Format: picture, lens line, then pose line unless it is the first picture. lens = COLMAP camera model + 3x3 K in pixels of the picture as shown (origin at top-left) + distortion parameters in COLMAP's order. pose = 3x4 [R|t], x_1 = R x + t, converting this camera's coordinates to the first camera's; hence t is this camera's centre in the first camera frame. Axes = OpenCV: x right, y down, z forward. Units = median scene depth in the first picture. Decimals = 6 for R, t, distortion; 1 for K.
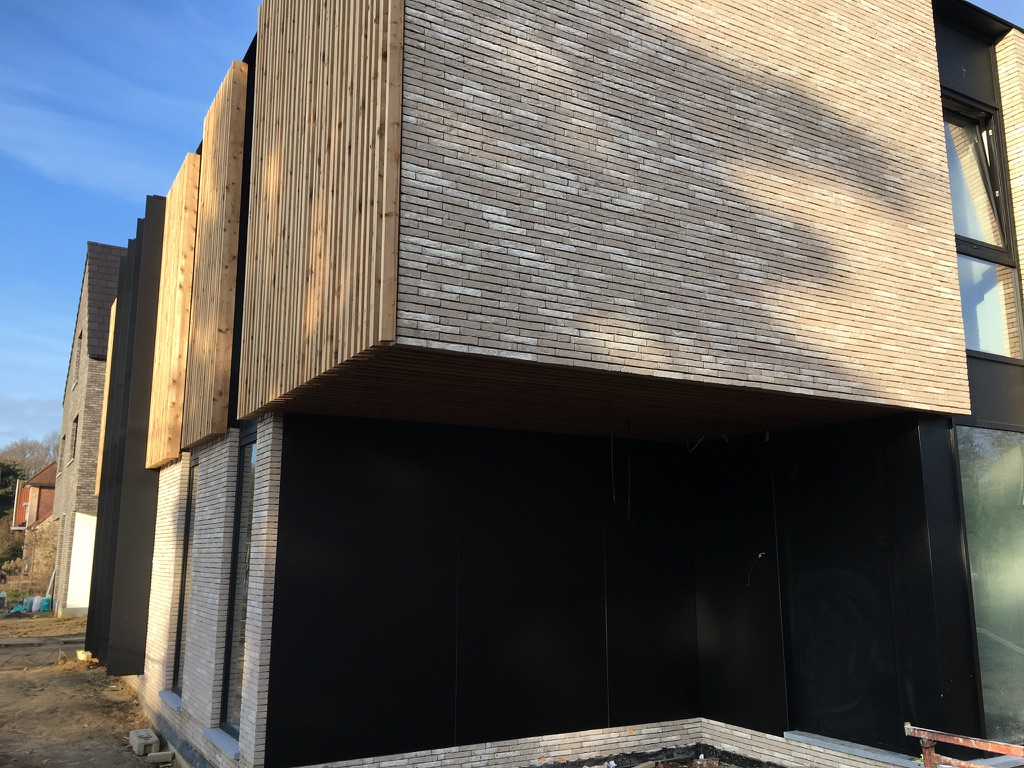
lens RADIAL K [[871.5, 0, 513.6], [0, 871.5, 384.0], [0, 0, 1]] dist [0.081209, -0.103355]
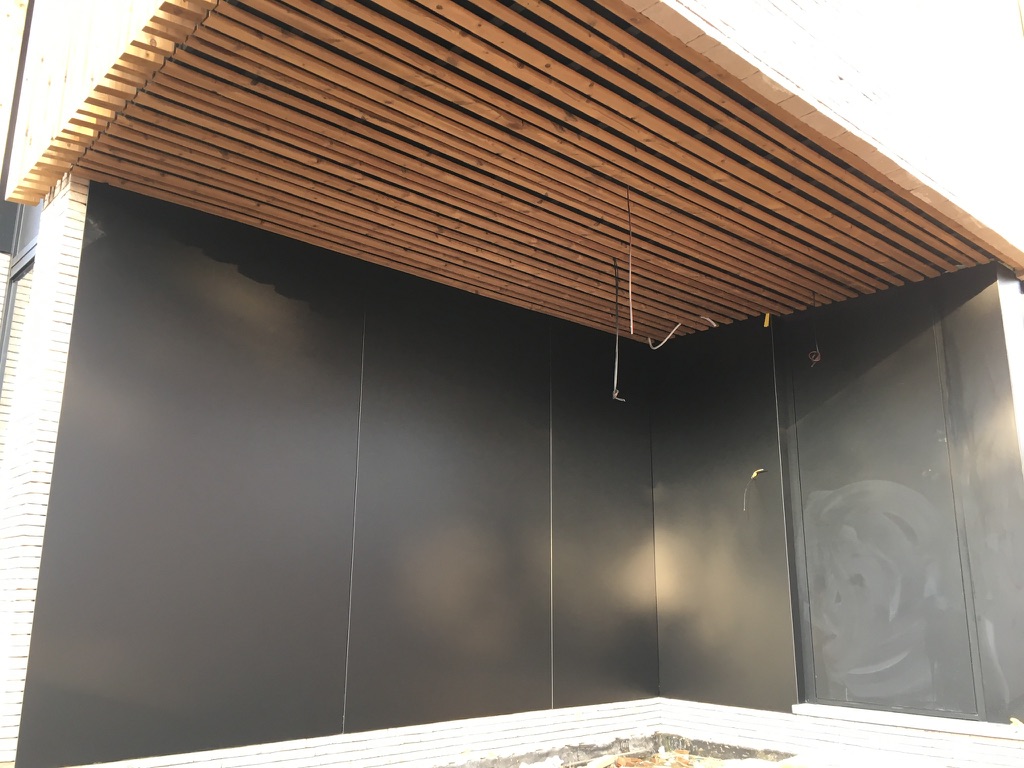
lens RADIAL K [[871.5, 0, 515.0], [0, 871.5, 386.0], [0, 0, 1]] dist [0.081209, -0.103355]
pose [[0.974755, 0.058153, 0.215573, -0.085848], [-0.047837, 0.997460, -0.052771, 0.164658], [-0.218094, 0.041126, 0.975061, 0.296907]]
